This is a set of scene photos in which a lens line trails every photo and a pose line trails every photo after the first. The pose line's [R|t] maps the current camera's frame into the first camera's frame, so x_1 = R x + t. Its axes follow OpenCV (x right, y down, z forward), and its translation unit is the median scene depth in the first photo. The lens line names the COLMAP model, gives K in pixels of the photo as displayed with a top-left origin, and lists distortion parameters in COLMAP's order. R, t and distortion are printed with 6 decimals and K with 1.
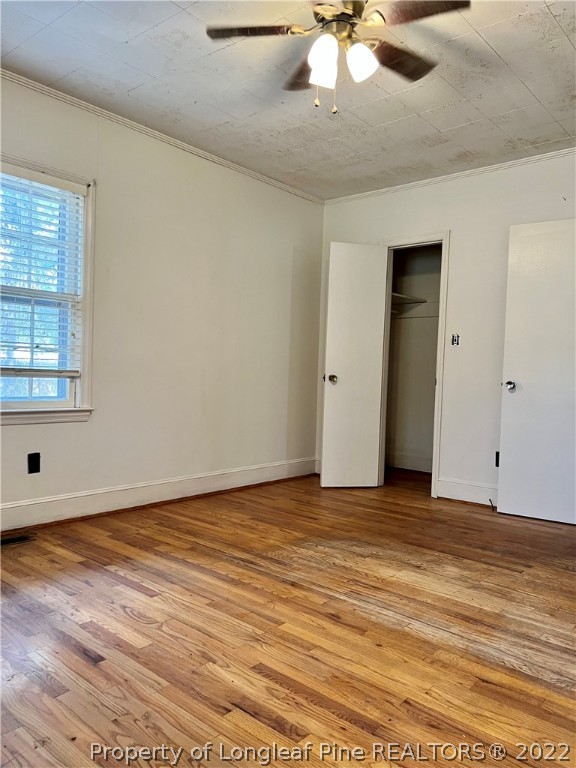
lens RADIAL K [[577.8, 0, 287.6], [0, 577.8, 384.8], [0, 0, 1]] dist [0.055947, -0.050498]
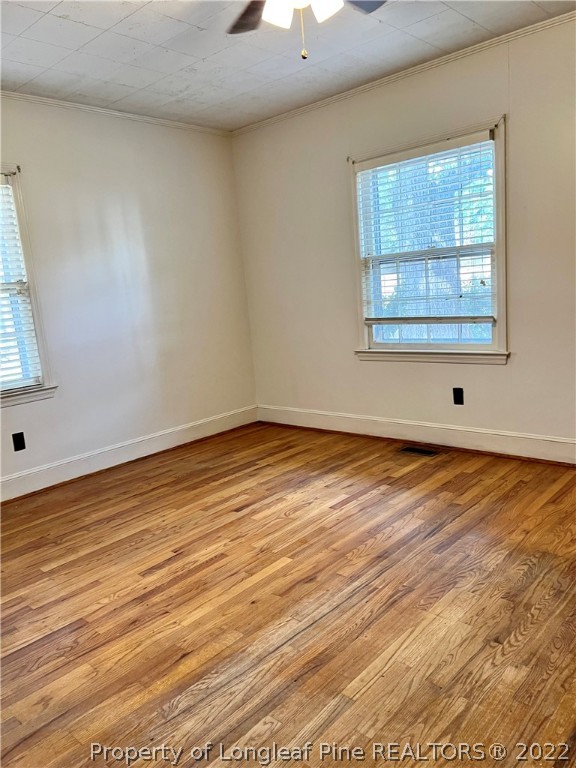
lens RADIAL K [[577.8, 0, 286.9], [0, 577.8, 383.7], [0, 0, 1]] dist [0.055947, -0.050498]
pose [[-0.033605, 0.134601, -0.990330, 0.945762], [0.051070, 0.989826, 0.132799, -0.083230], [0.998130, -0.046113, -0.040137, 0.898170]]
